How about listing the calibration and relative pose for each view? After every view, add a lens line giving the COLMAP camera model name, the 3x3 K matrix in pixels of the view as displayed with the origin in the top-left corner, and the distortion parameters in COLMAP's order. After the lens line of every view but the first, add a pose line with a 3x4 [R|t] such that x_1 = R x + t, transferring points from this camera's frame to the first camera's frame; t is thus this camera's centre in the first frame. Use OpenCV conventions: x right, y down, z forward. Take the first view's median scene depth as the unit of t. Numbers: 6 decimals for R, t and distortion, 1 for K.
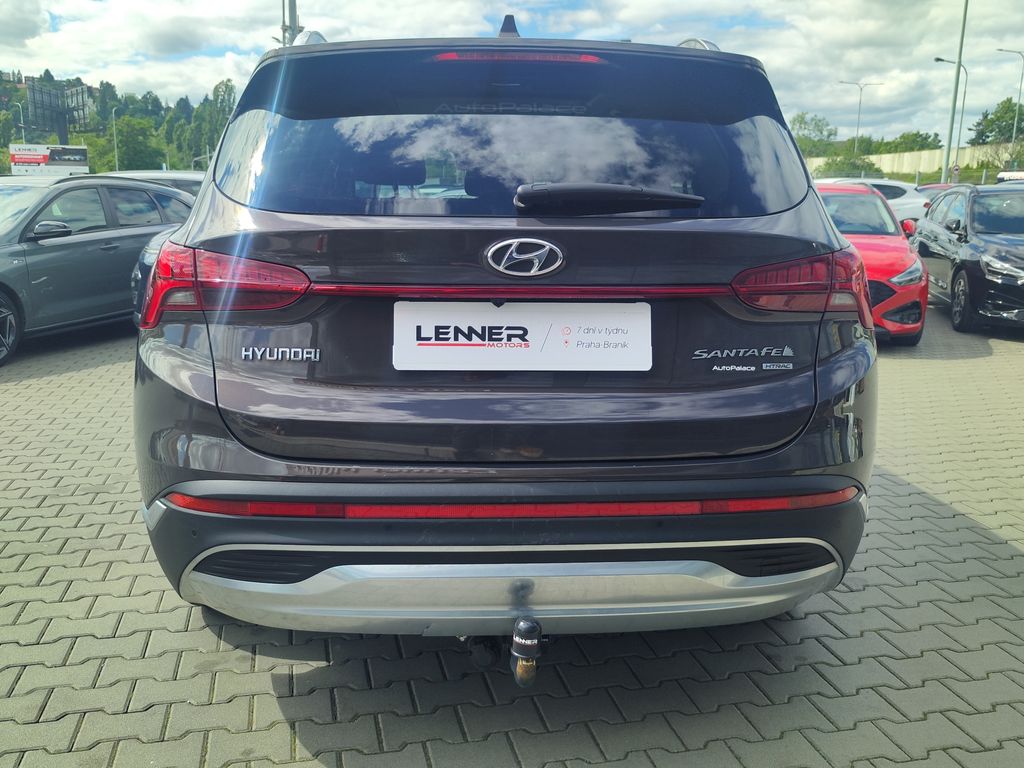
lens RADIAL K [[913.8, 0, 506.8], [0, 913.8, 393.7], [0, 0, 1]] dist [-0.001327, 0.004997]
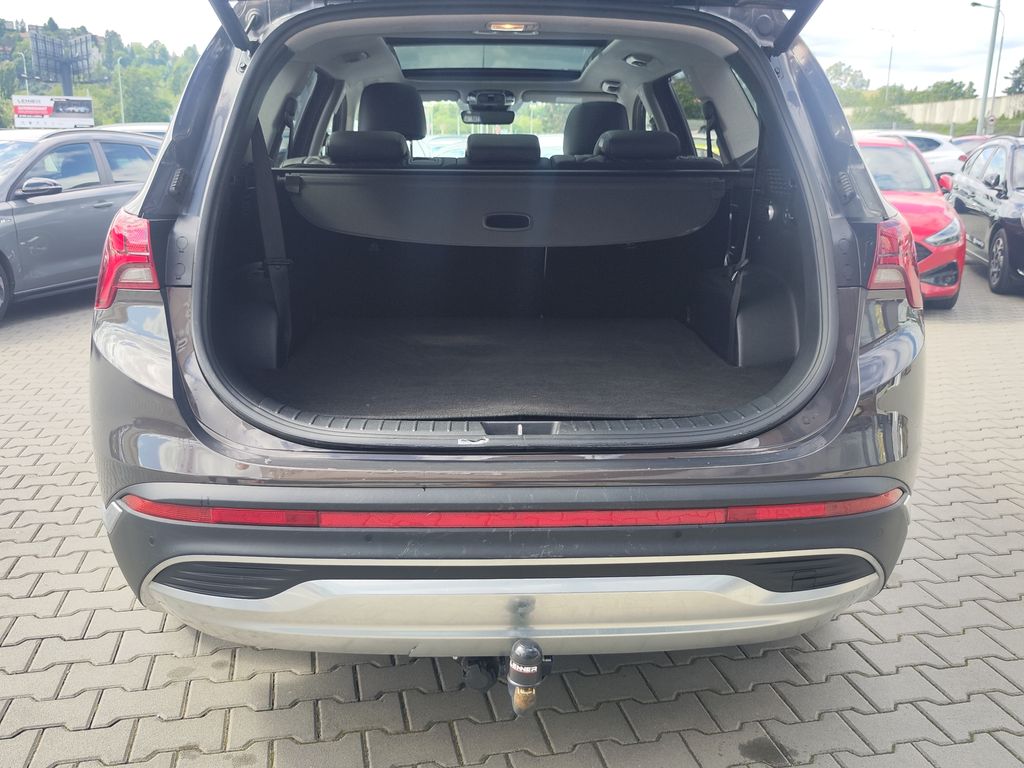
lens RADIAL K [[913.8, 0, 514.7], [0, 913.8, 373.8], [0, 0, 1]] dist [-0.001327, 0.004997]
pose [[0.999905, 0.002122, -0.013584, 0.018184], [-0.001697, 0.999511, 0.031239, -0.031791], [0.013644, -0.031213, 0.999420, 0.100847]]
